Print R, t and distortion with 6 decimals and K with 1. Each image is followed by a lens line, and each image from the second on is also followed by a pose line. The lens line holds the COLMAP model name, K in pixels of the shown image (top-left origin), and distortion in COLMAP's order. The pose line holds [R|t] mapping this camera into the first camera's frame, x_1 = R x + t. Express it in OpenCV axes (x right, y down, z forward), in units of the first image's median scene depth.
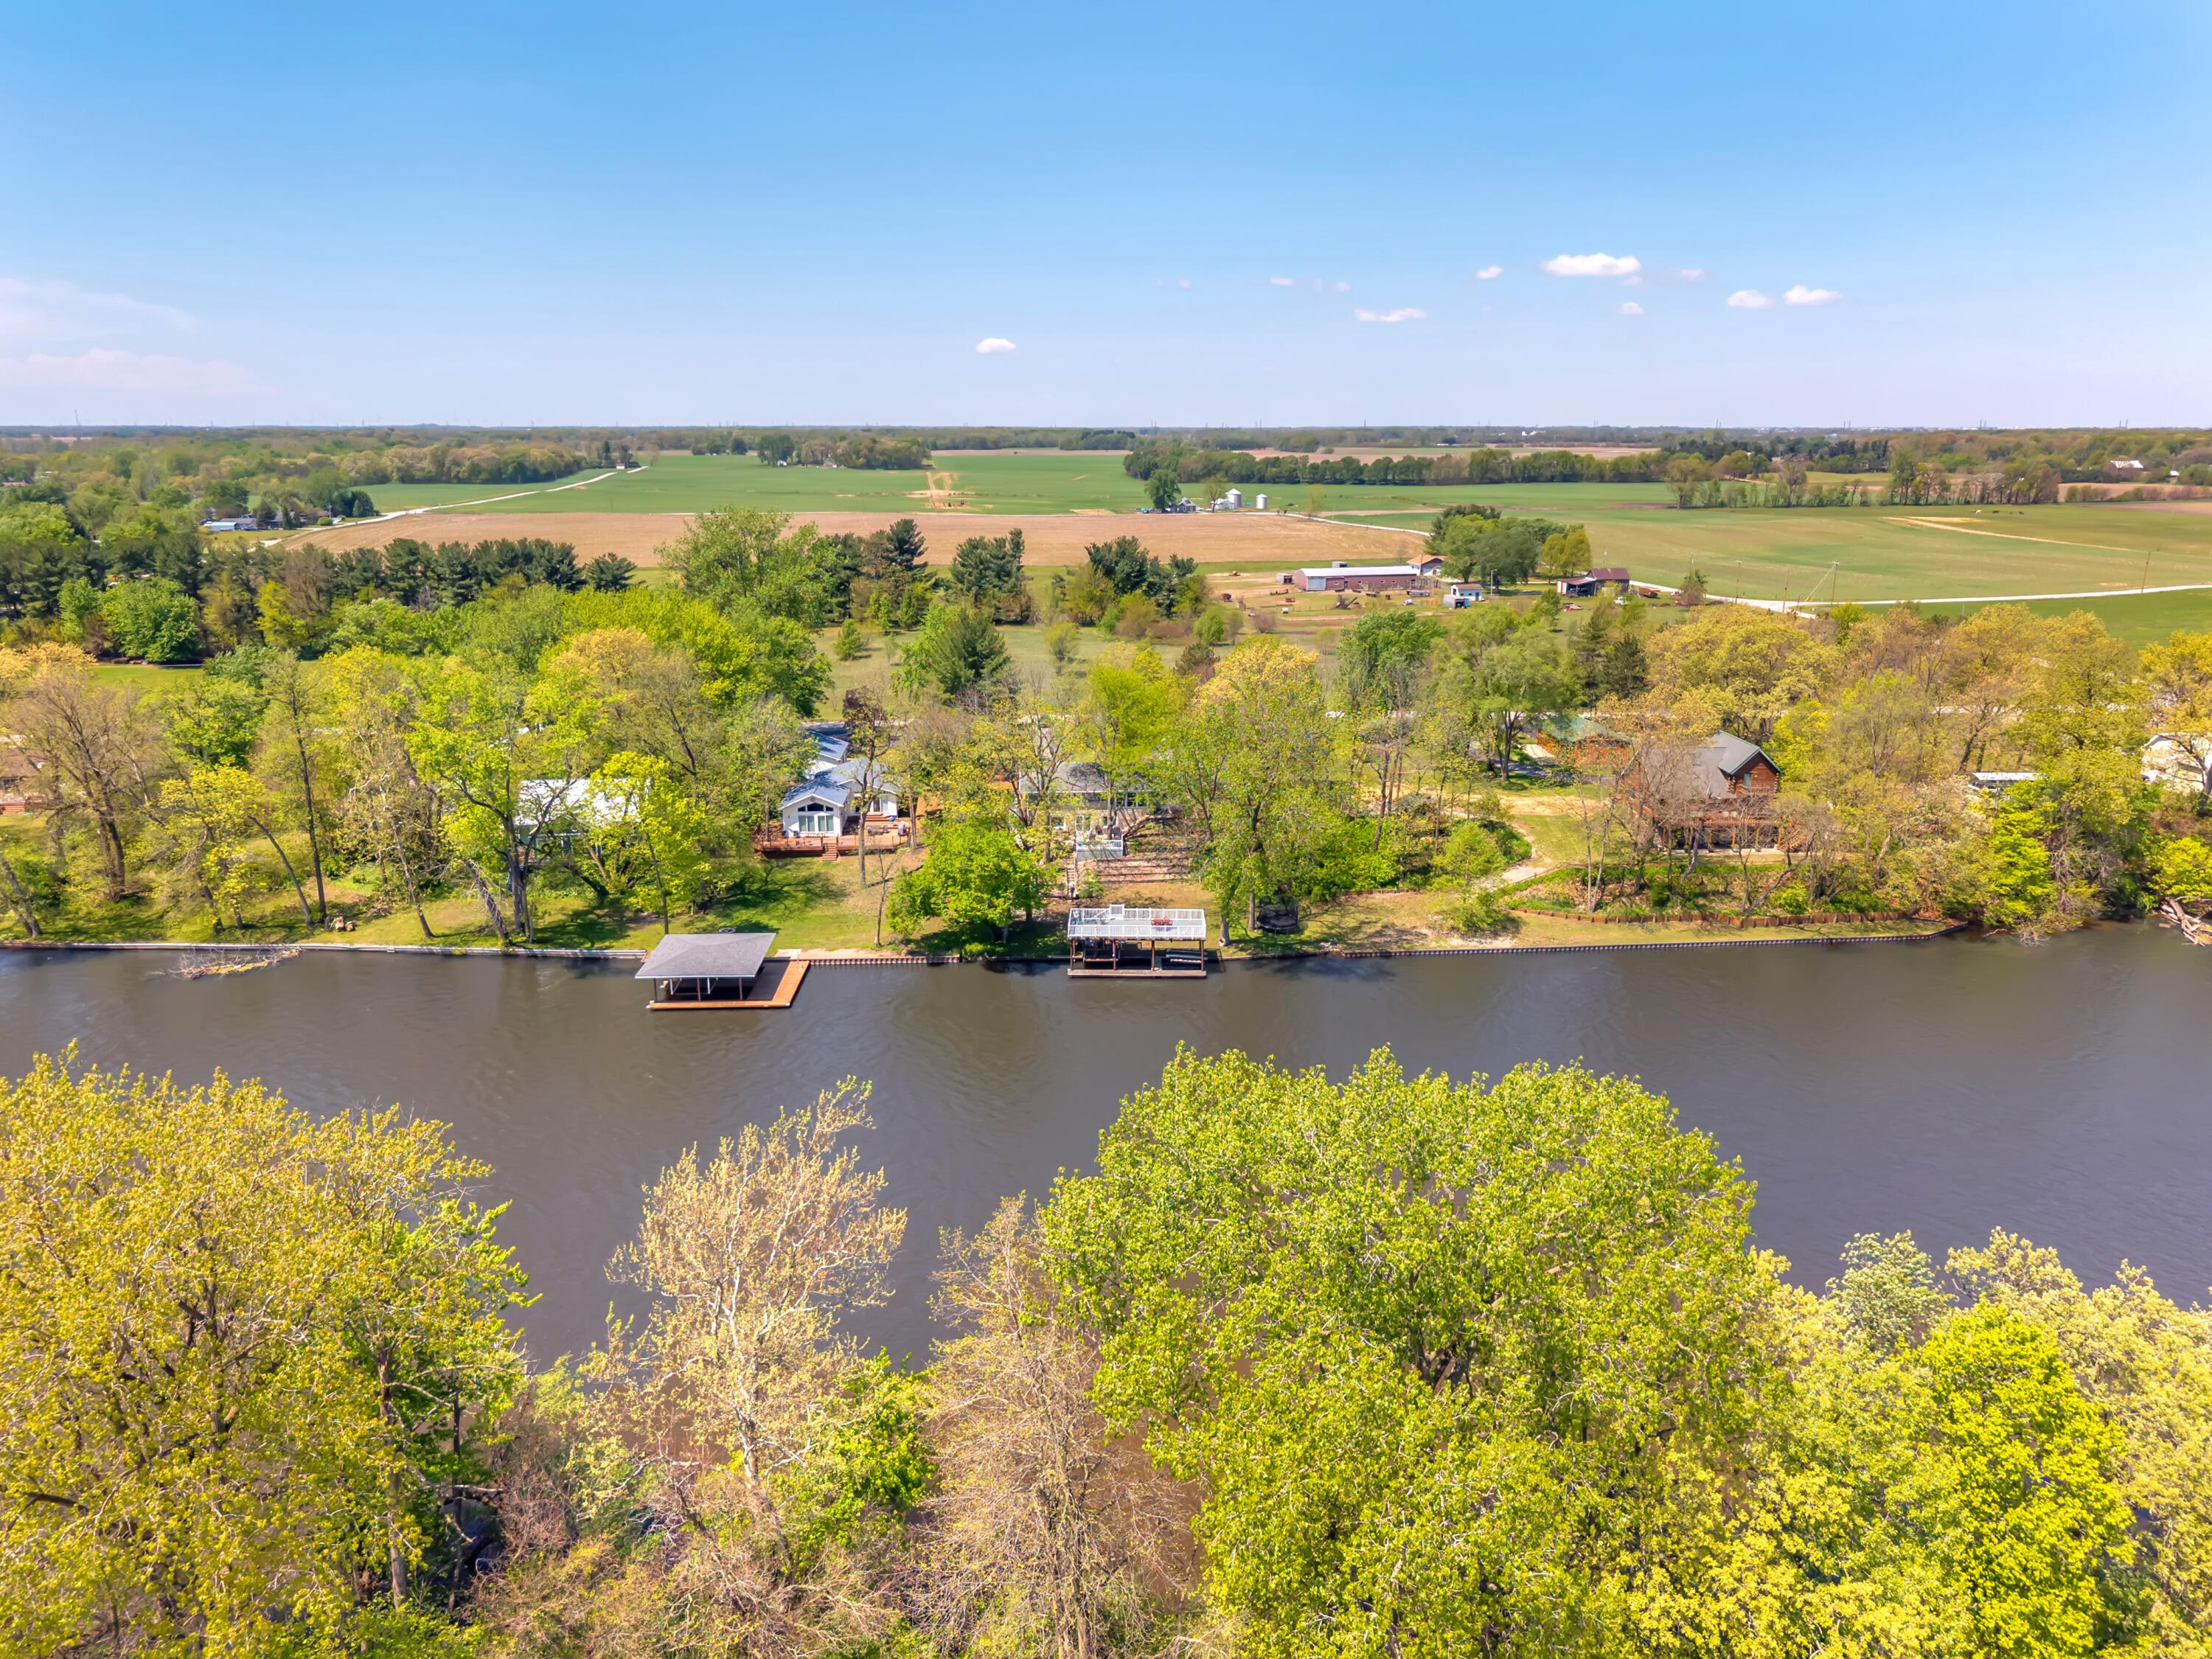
lens RADIAL K [[1510.3, 0, 1106.0], [0, 1510.3, 829.5], [0, 0, 1]] dist [0.001092, 0.001330]
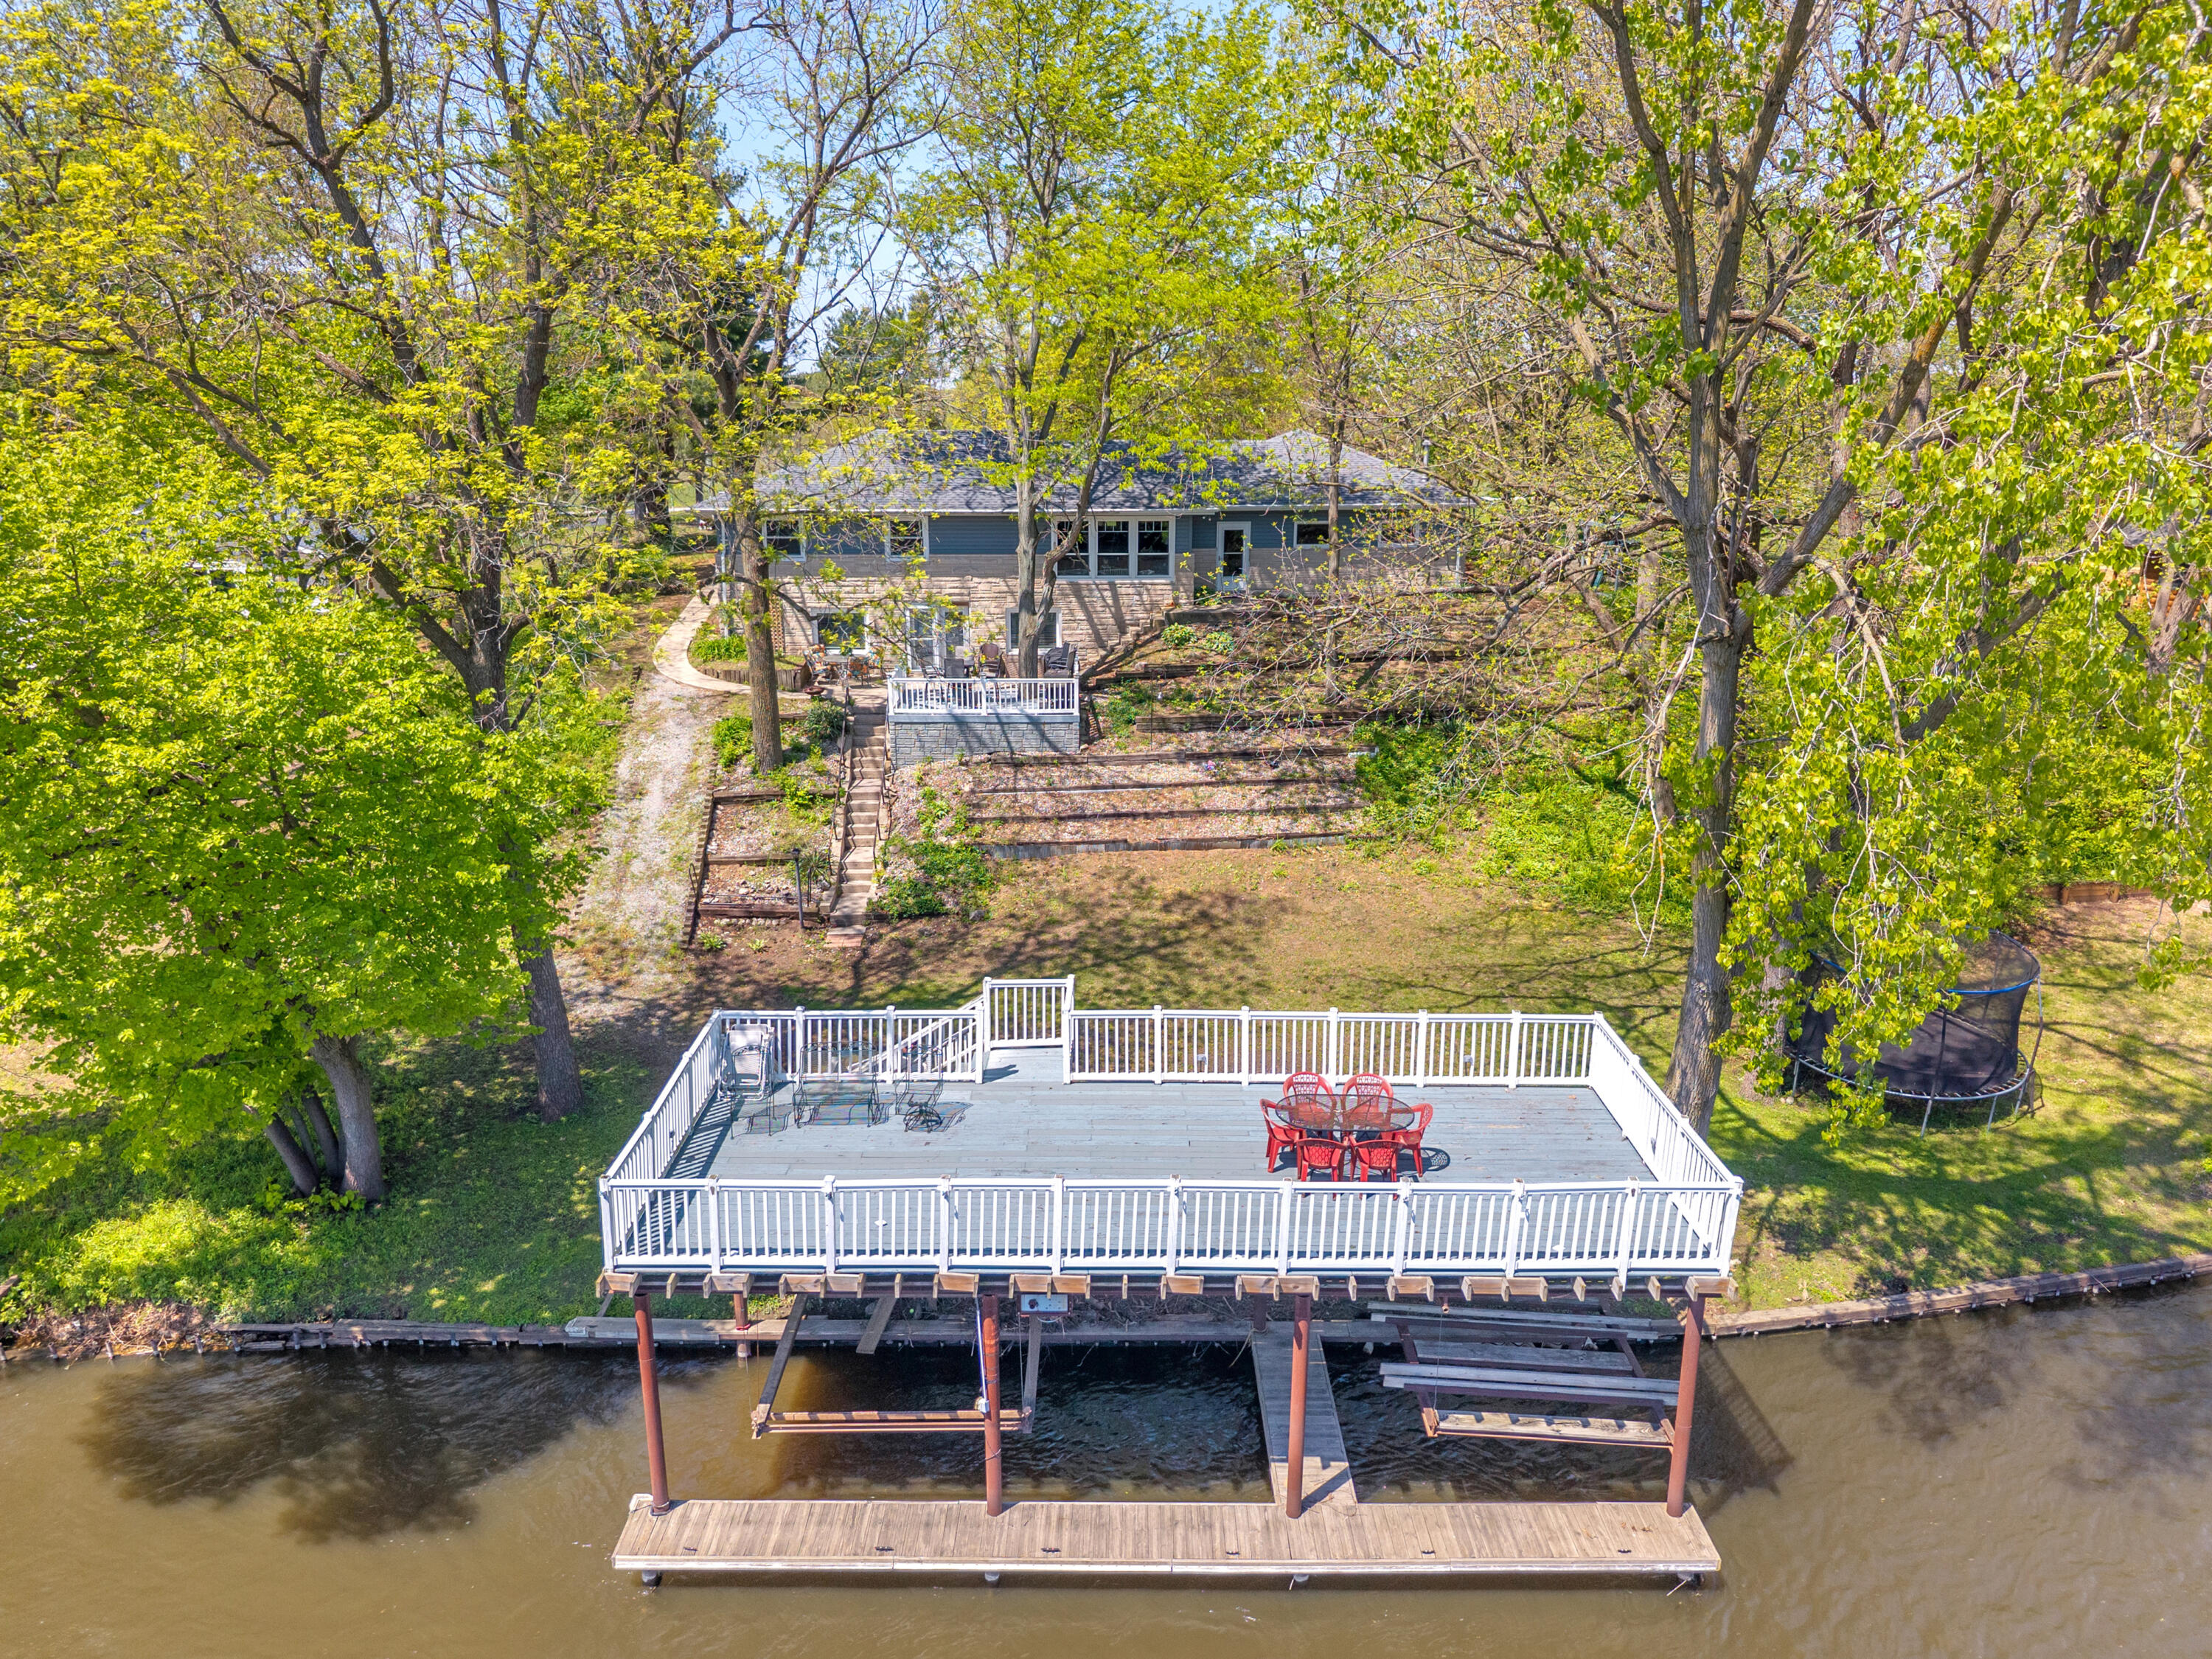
lens RADIAL K [[1510.3, 0, 1106.0], [0, 1510.3, 829.5], [0, 0, 1]] dist [0.001092, 0.001330]
pose [[0.999718, -0.000702, 0.023751, 0.010250], [0.000434, 0.999936, 0.011269, 0.030886], [-0.023758, -0.011255, 0.999654, 0.804592]]
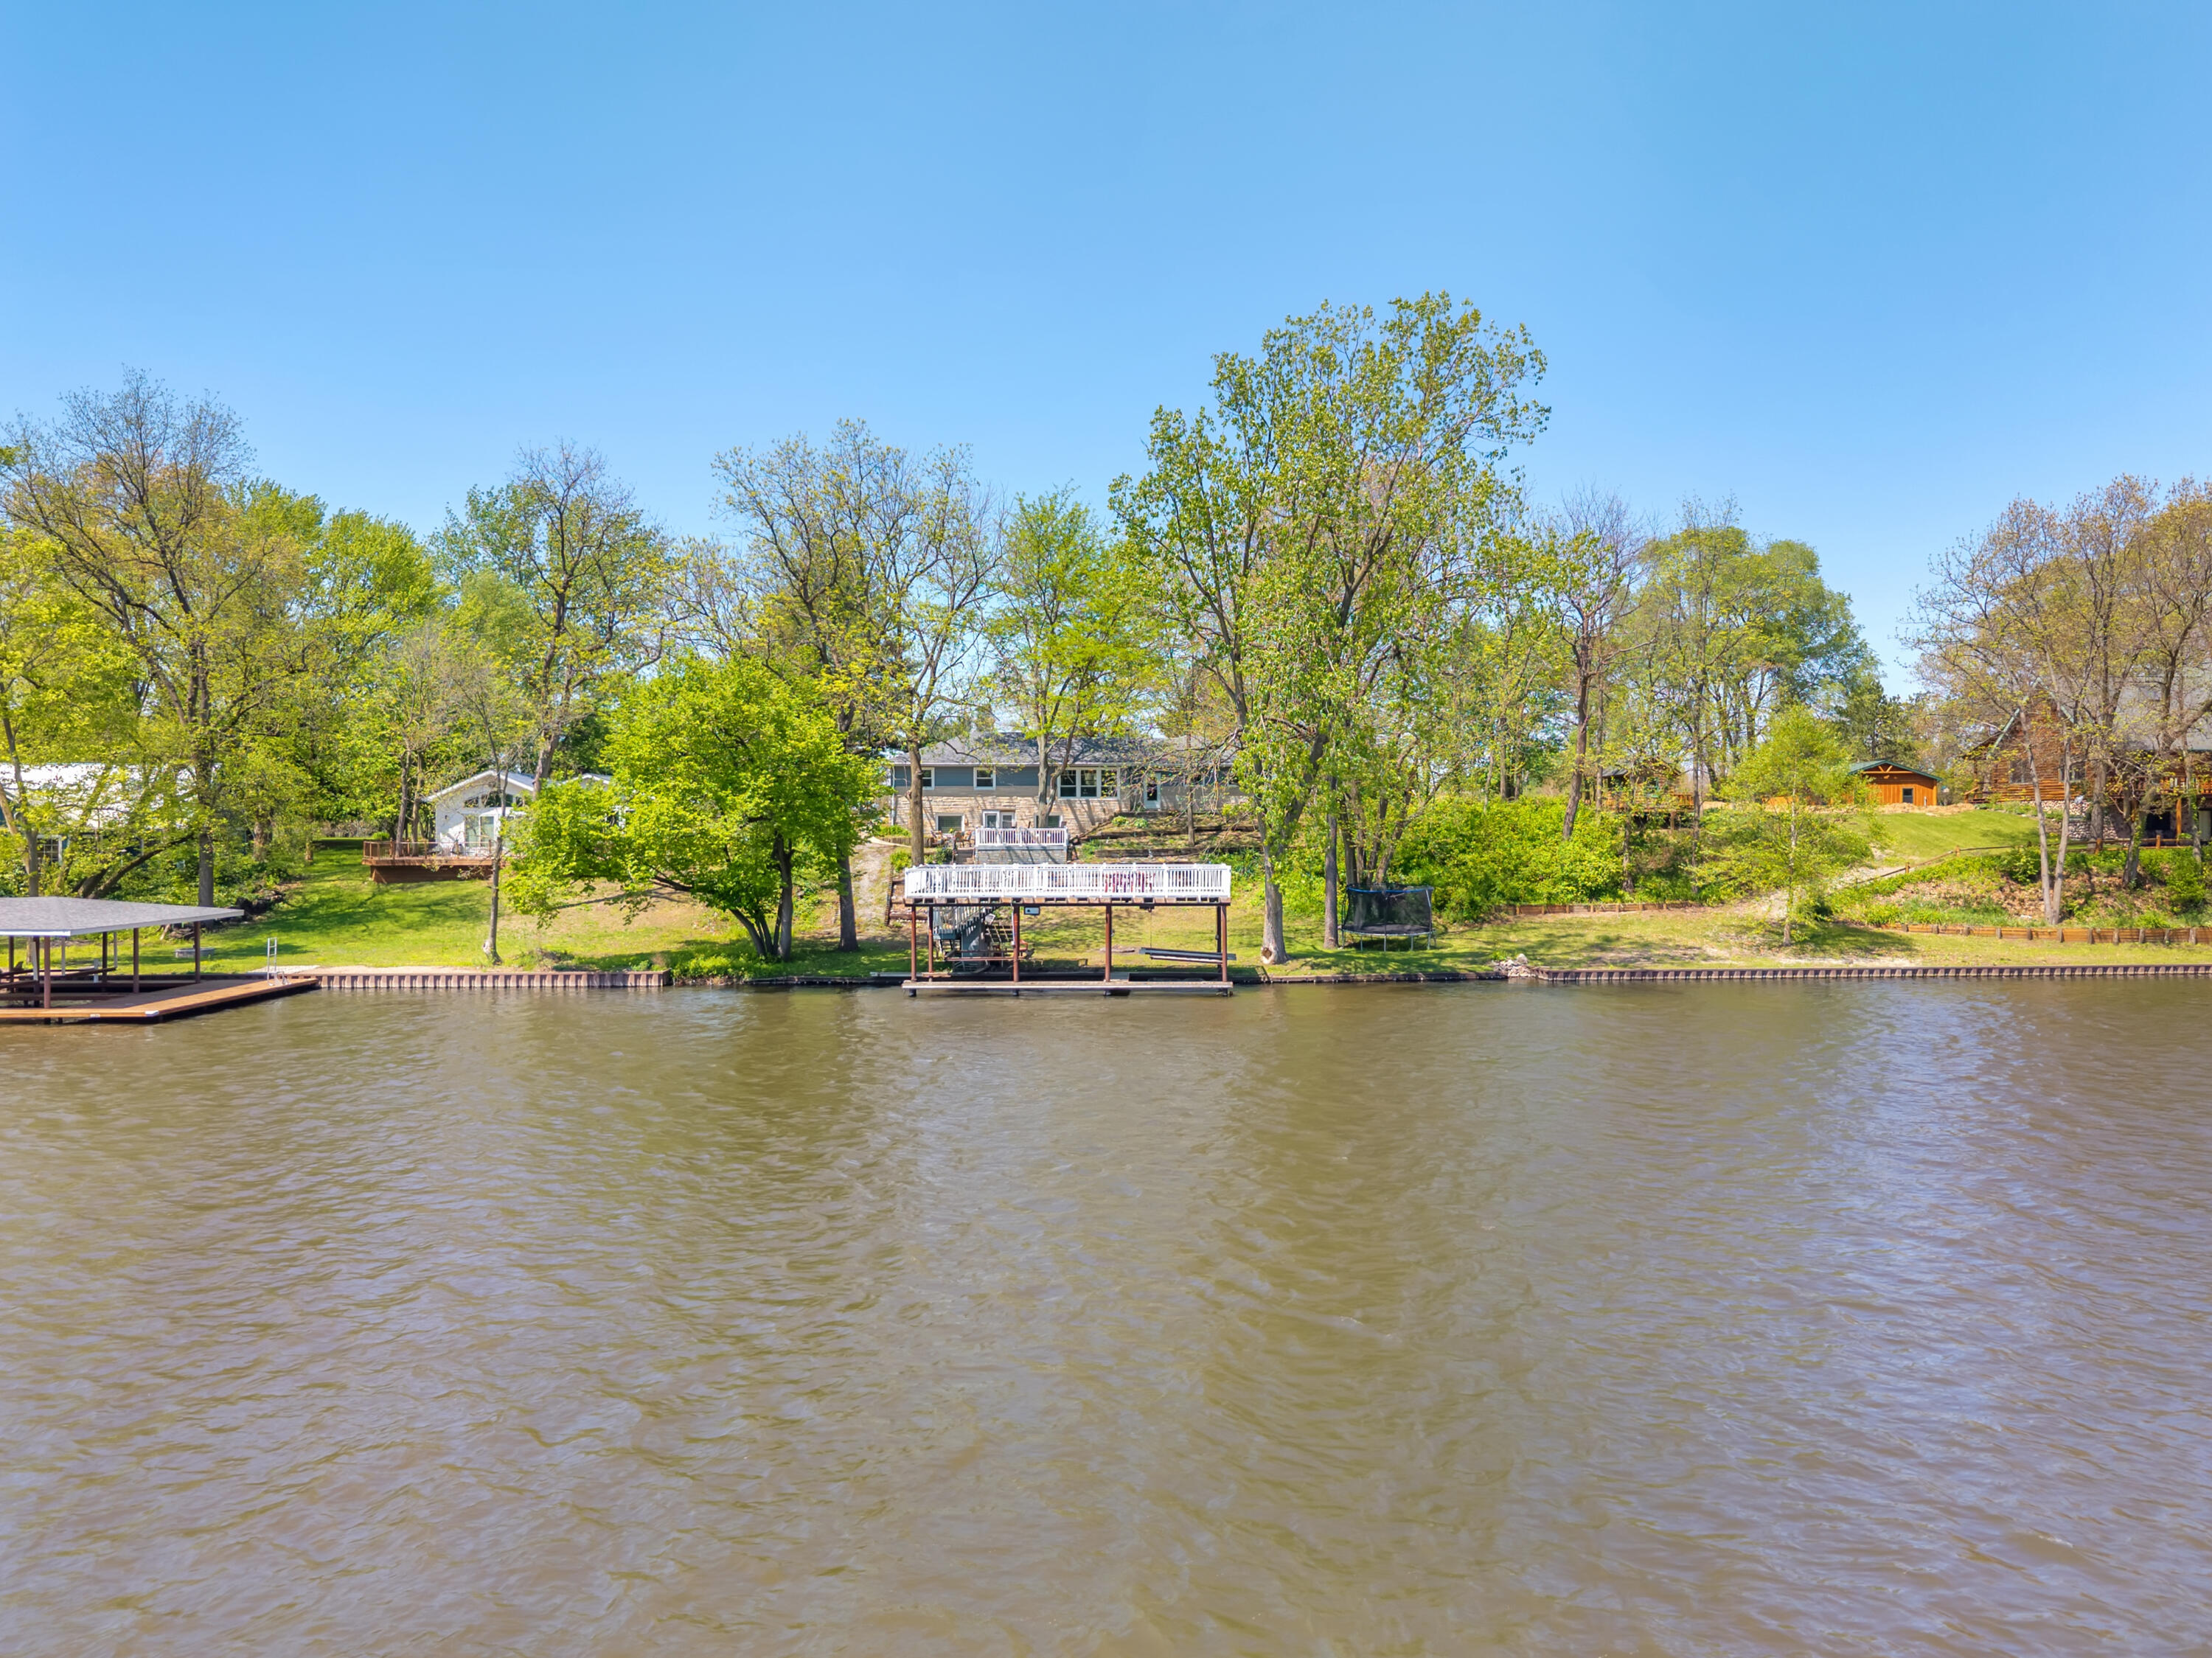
lens RADIAL K [[1510.2, 0, 1106.0], [0, 1510.2, 829.0], [0, 0, 1]] dist [0.001092, 0.001330]
pose [[0.999885, -0.003537, -0.014725, 0.034204], [-0.000411, 0.965651, -0.259842, 0.149266], [0.015138, 0.259818, 0.965539, 0.538516]]
